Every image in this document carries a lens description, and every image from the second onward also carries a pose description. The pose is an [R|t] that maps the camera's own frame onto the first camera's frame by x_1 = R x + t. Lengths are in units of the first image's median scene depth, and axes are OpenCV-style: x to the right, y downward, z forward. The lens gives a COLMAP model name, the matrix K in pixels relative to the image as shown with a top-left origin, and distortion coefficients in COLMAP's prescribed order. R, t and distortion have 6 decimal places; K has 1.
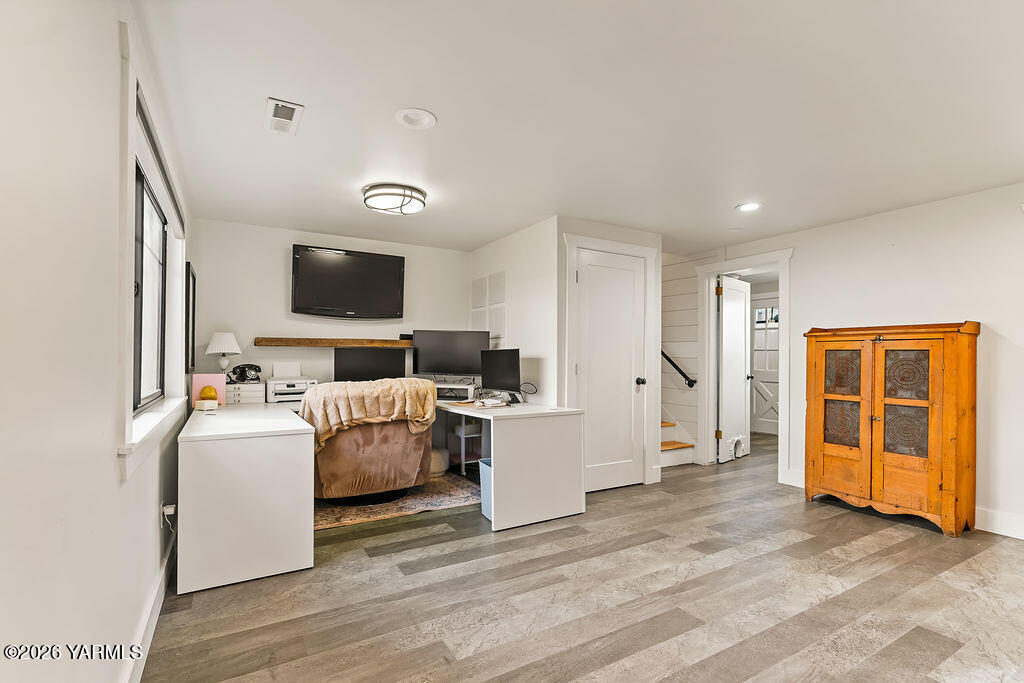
lens RADIAL K [[470.7, 0, 503.3], [0, 470.7, 357.0], [0, 0, 1]] dist [0.000068, 0.000136]
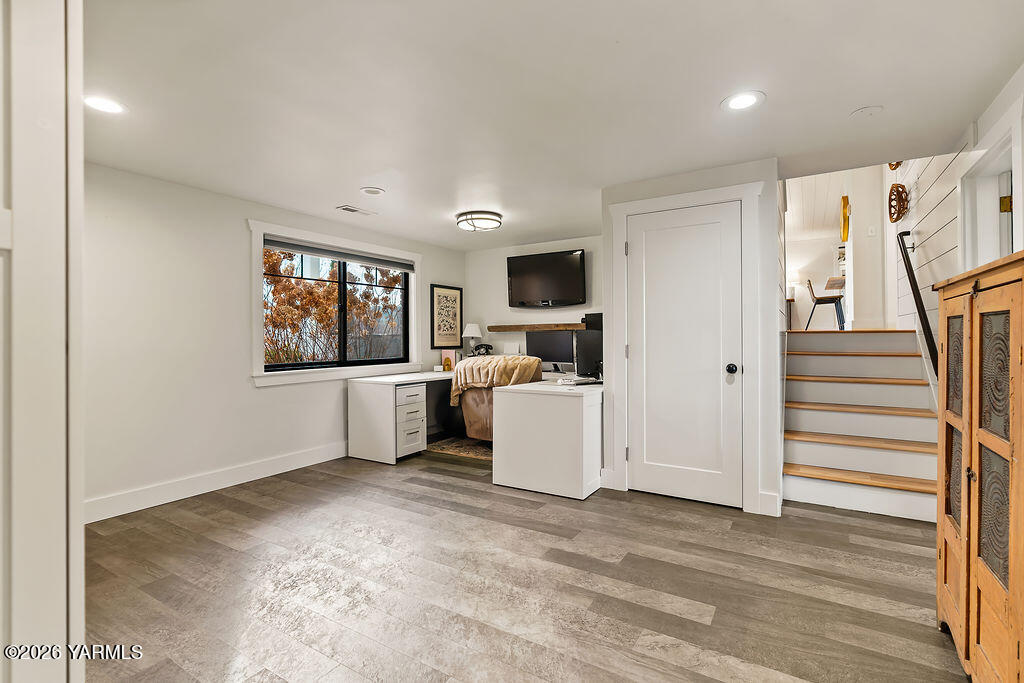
lens RADIAL K [[470.7, 0, 513.7], [0, 470.7, 340.7], [0, 0, 1]] dist [0.000068, 0.000136]
pose [[0.483253, -0.003149, -0.875475, 0.982212], [0.007544, 0.999971, 0.000567, 0.004895], [0.875448, -0.006879, 0.483263, 0.434649]]
